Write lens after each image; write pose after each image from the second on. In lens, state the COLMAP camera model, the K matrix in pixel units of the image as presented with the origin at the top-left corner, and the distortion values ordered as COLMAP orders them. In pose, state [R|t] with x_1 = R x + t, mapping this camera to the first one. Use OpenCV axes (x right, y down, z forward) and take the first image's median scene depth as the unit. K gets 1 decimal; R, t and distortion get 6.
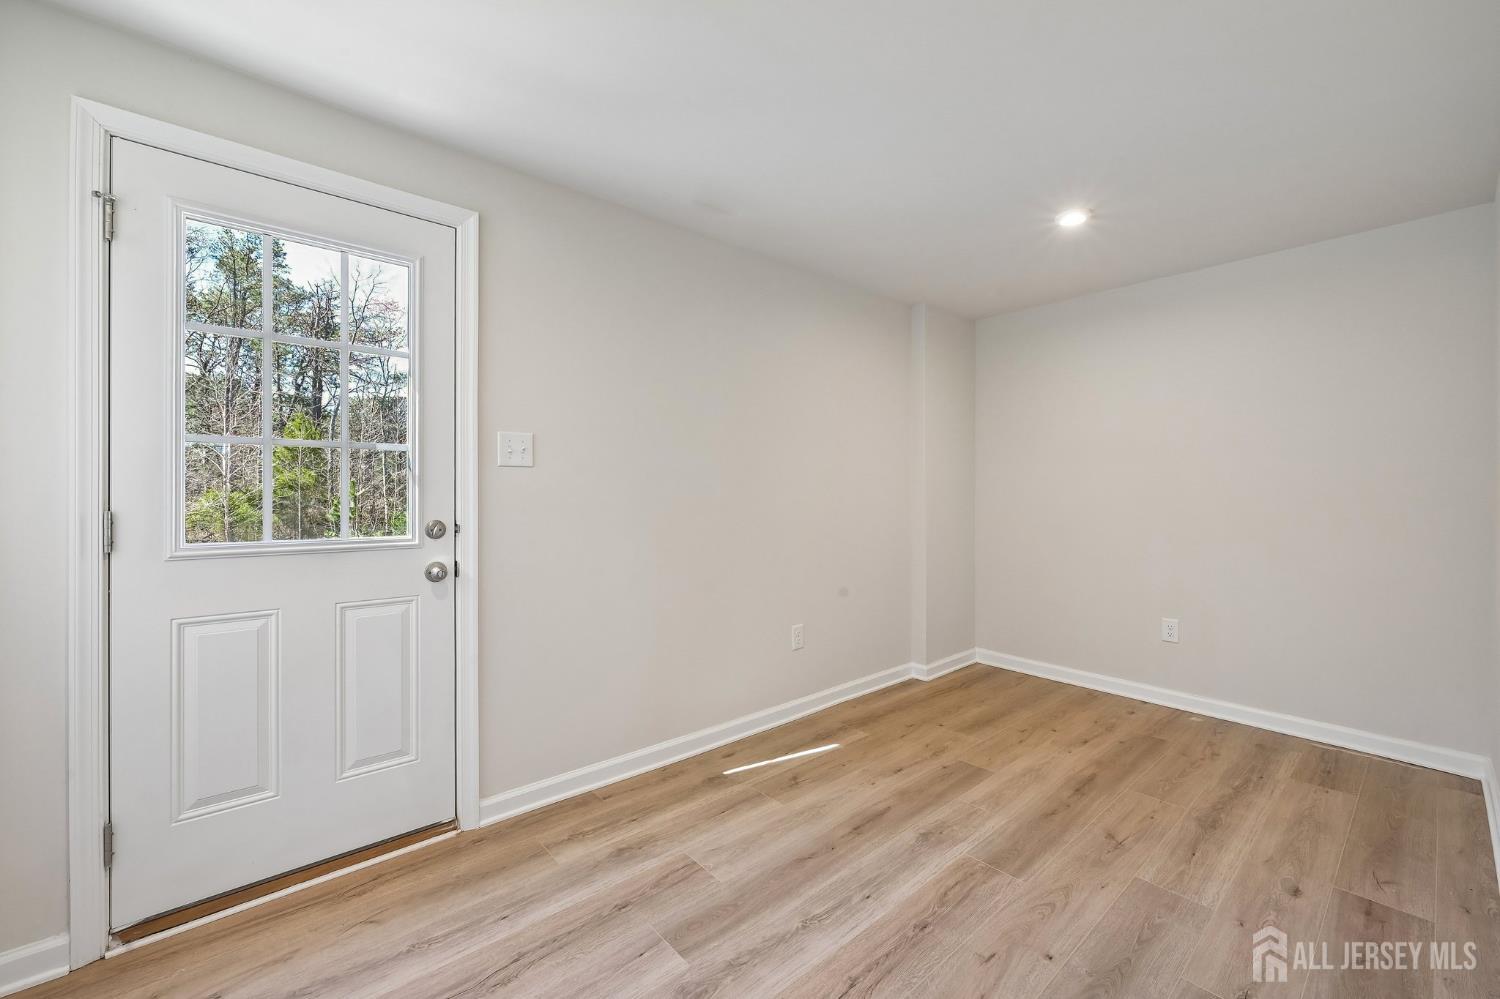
lens RADIAL K [[598.1, 0, 749.7], [0, 598.1, 492.6], [0, 0, 1]] dist [0.000787, 0.000752]
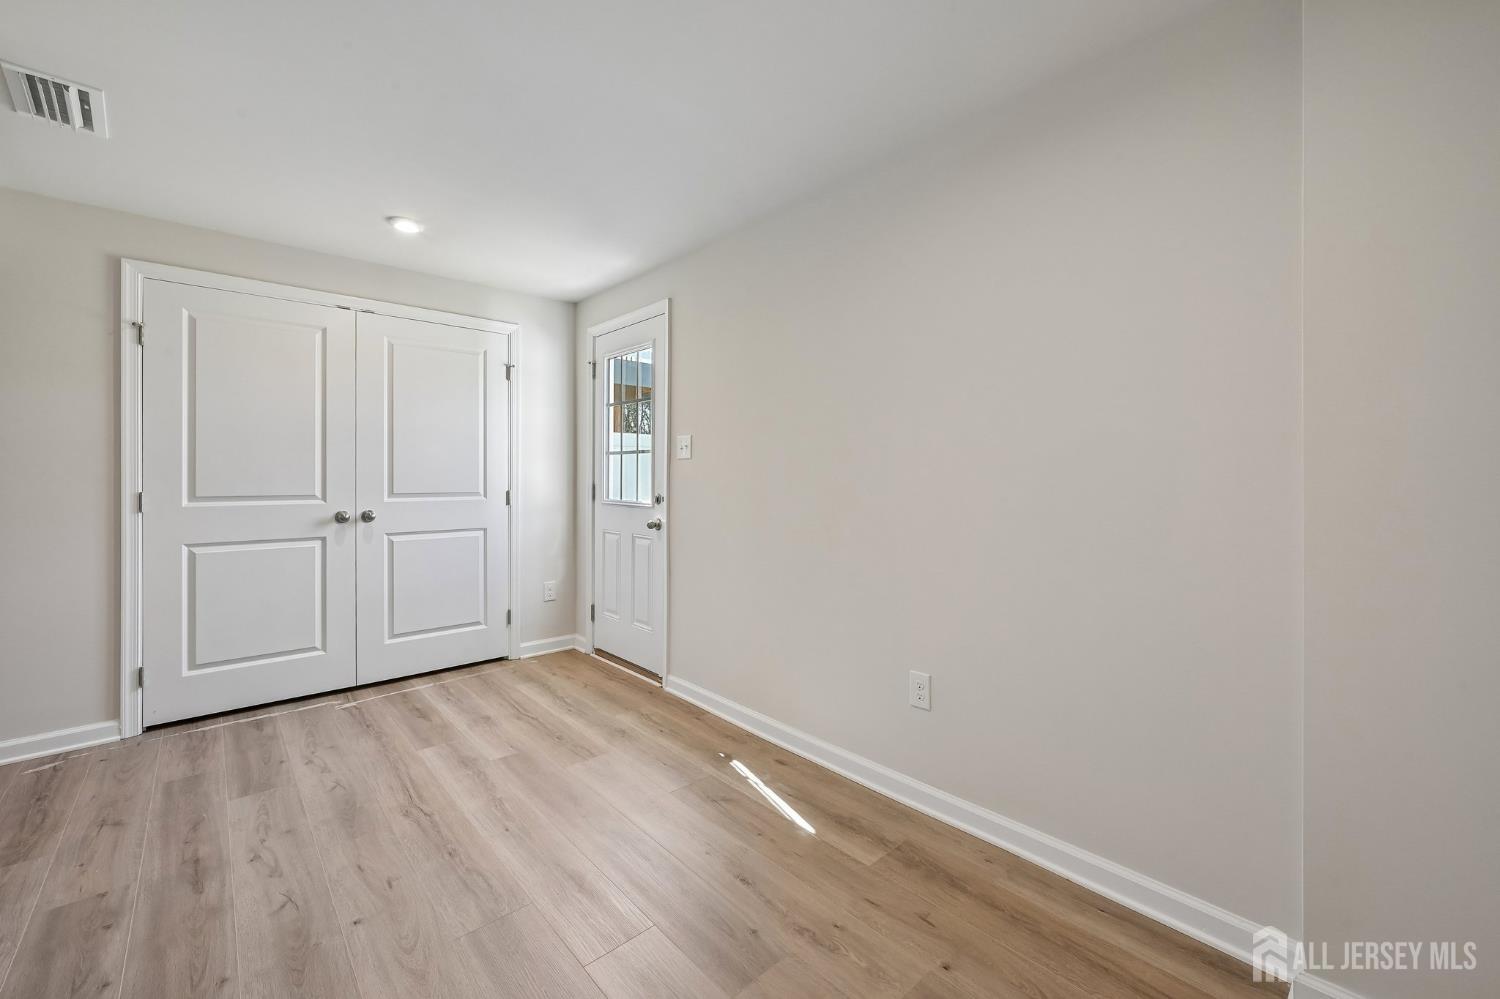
lens RADIAL K [[598.1, 0, 761.8], [0, 598.1, 478.1], [0, 0, 1]] dist [0.000787, 0.000752]
pose [[0.037492, 0.003578, -0.999291, 1.149762], [0.001954, 0.999991, 0.003654, -0.001615], [0.999295, -0.002090, 0.037484, 1.222761]]
